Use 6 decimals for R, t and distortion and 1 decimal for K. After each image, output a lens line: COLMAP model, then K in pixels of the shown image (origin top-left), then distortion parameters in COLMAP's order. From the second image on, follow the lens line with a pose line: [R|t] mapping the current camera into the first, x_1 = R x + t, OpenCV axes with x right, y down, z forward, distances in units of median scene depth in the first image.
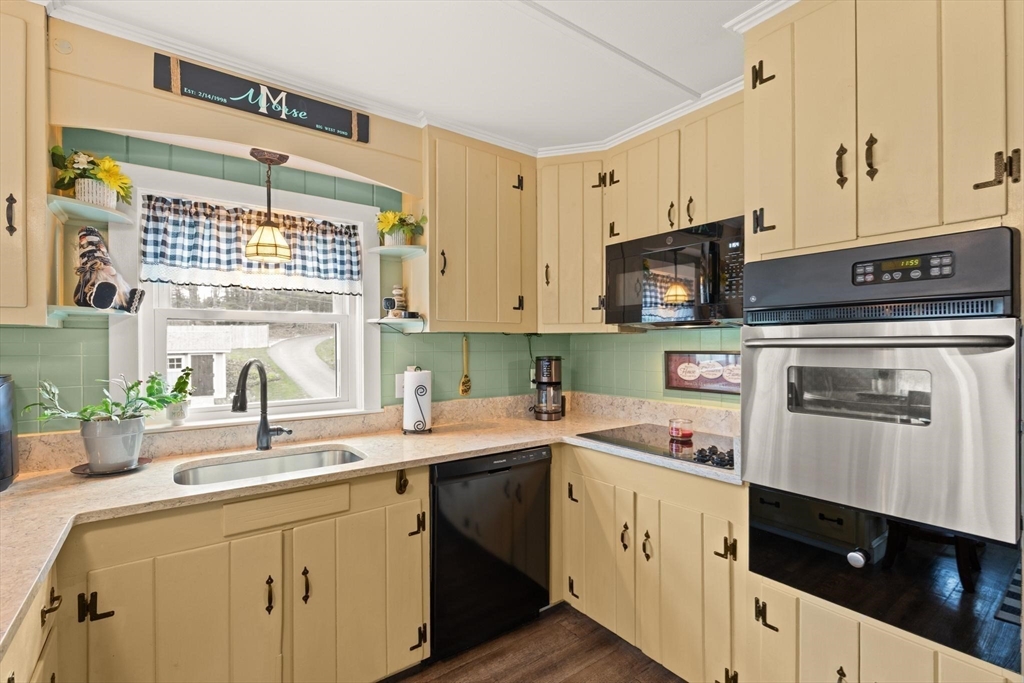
lens RADIAL K [[469.6, 0, 512.4], [0, 469.6, 344.3], [0, 0, 1]] dist [0.001819, -0.000566]
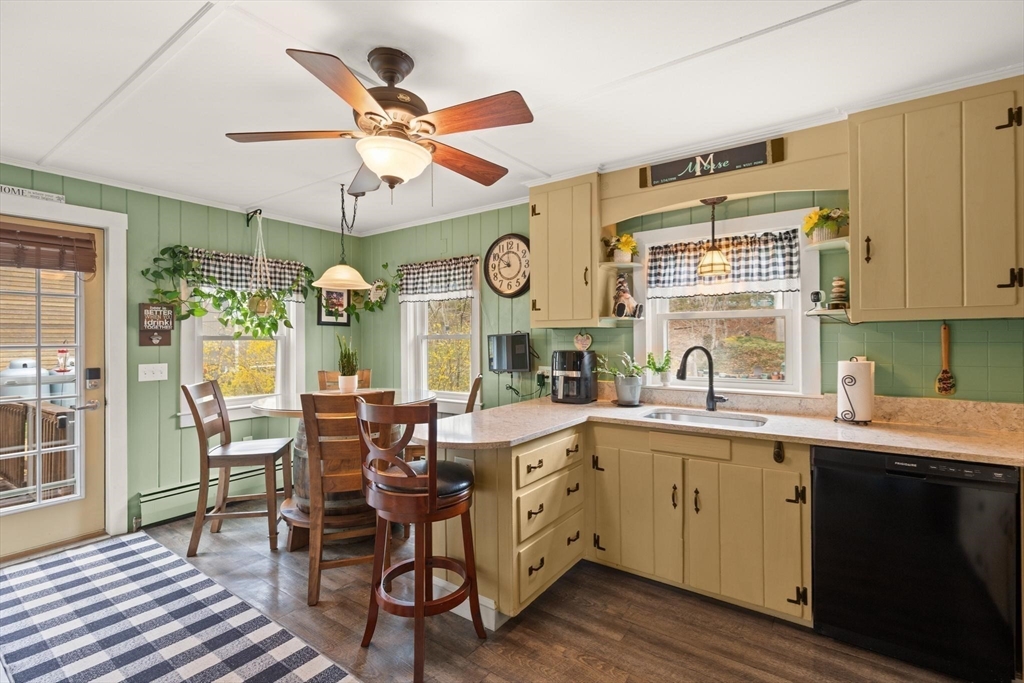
lens RADIAL K [[462.9, 0, 515.4], [0, 462.9, 337.8], [0, 0, 1]] dist [0.003828, -0.000724]
pose [[0.315759, -0.000110, -0.948839, 0.594905], [0.007177, 0.999972, 0.002273, -0.000293], [0.948812, -0.007527, 0.315751, 0.012473]]
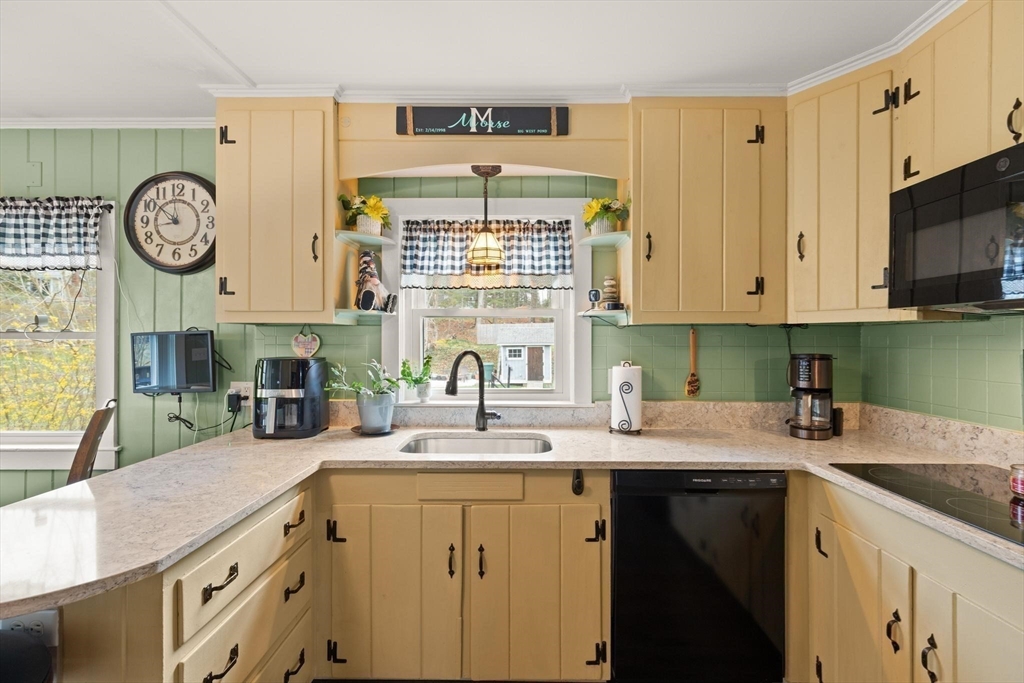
lens RADIAL K [[461.4, 0, 515.7], [0, 461.4, 339.5], [0, 0, 1]] dist [0.004859, -0.000798]
pose [[0.798599, 0.004108, -0.601850, 0.203643], [-0.003266, 0.999992, 0.002493, 0.002037], [0.601855, -0.000025, 0.798606, 0.163079]]
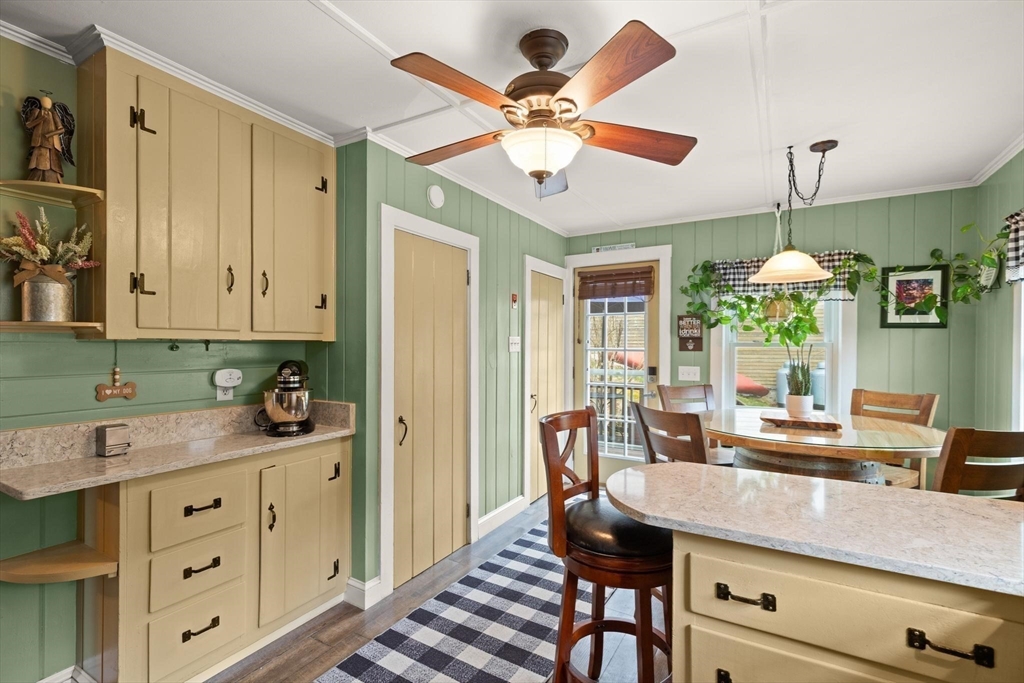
lens RADIAL K [[461.4, 0, 513.8], [0, 461.4, 346.9], [0, 0, 1]] dist [-0.001025, -0.000306]
pose [[-0.918826, -0.000153, -0.394662, 0.043733], [-0.001186, 0.999996, 0.002374, 0.001866], [0.394660, 0.002650, -0.918823, 0.808581]]
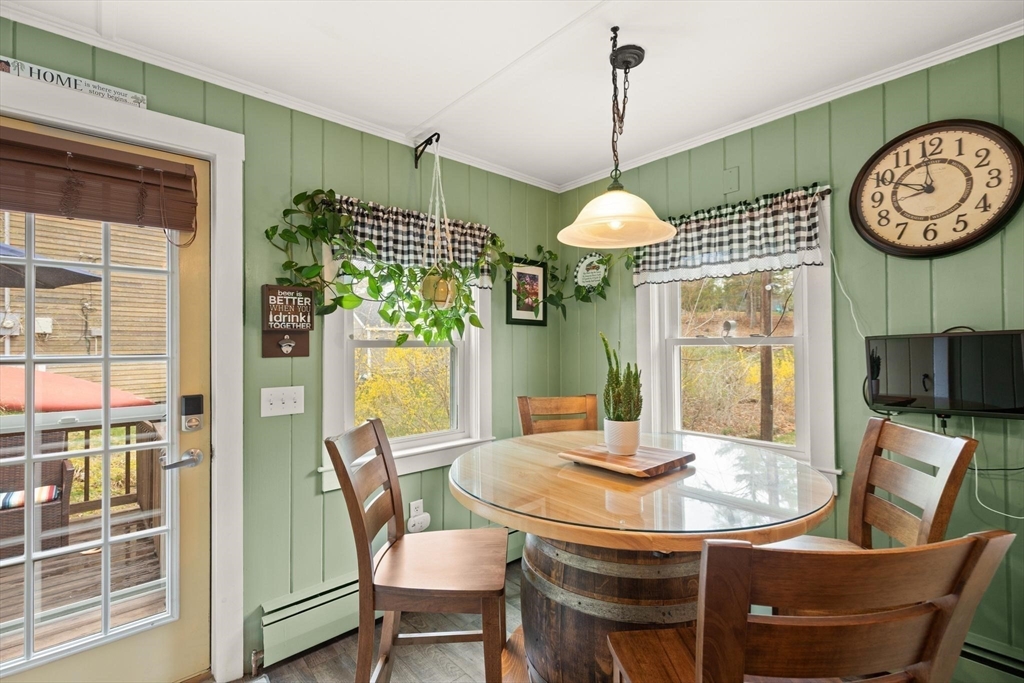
lens RADIAL K [[460.3, 0, 515.9], [0, 460.3, 340.6], [0, 0, 1]] dist [0.001838, -0.000275]
pose [[0.096532, -0.008673, -0.995292, -0.372057], [0.010249, 0.999918, -0.007719, 0.000502], [0.995277, -0.009455, 0.096613, -0.295851]]
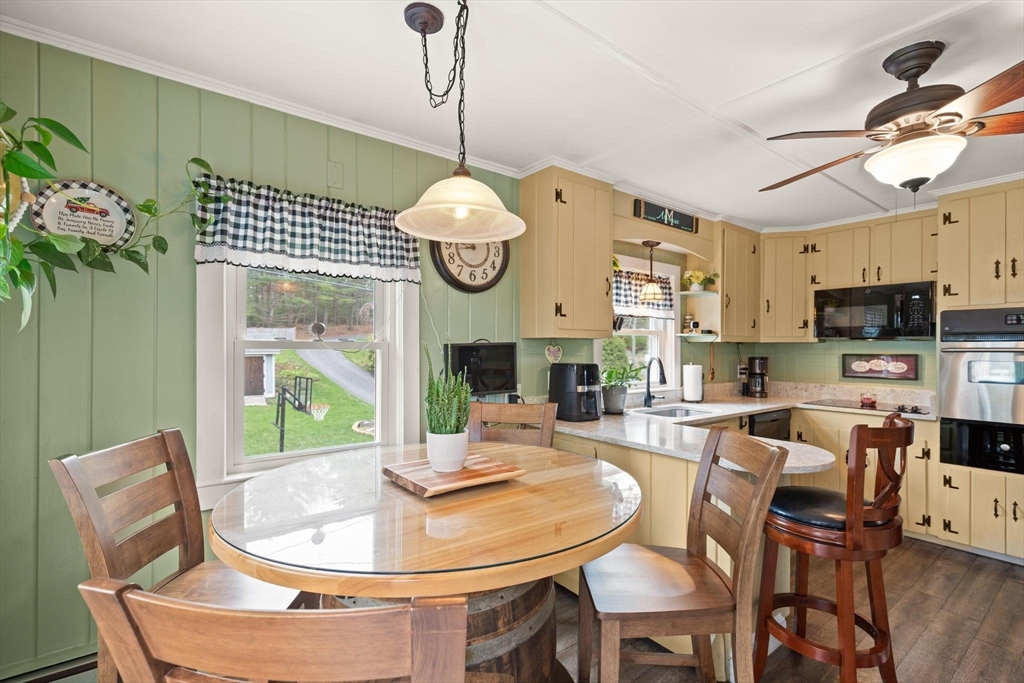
lens RADIAL K [[471.9, 0, 515.8], [0, 471.9, 347.2], [0, 0, 1]] dist [0.004012, -0.000358]
pose [[0.999721, 0.006965, 0.022583, -1.071585], [-0.006916, 0.999974, -0.002240, 0.002646], [-0.022598, 0.002083, 0.999742, -0.778905]]
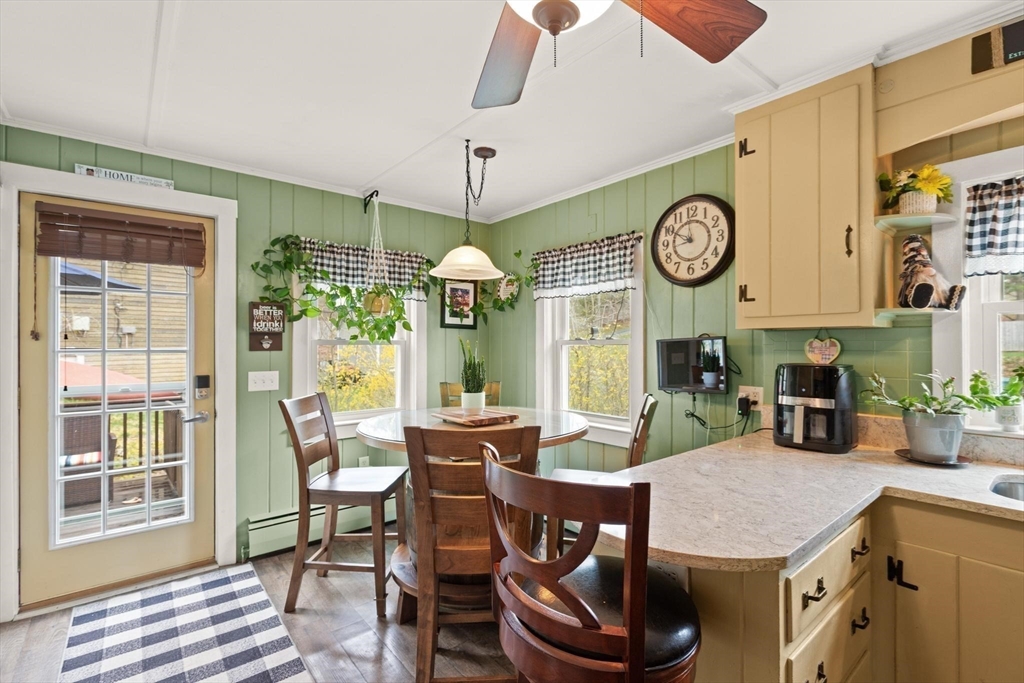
lens RADIAL K [[466.6, 0, 516.8], [0, 466.6, 344.3], [0, 0, 1]] dist [-0.001906, -0.000557]
pose [[0.061683, 0.001657, -0.998094, 0.109122], [0.002432, 0.999995, 0.001810, 0.002100], [0.998093, -0.002539, 0.061678, 0.007194]]
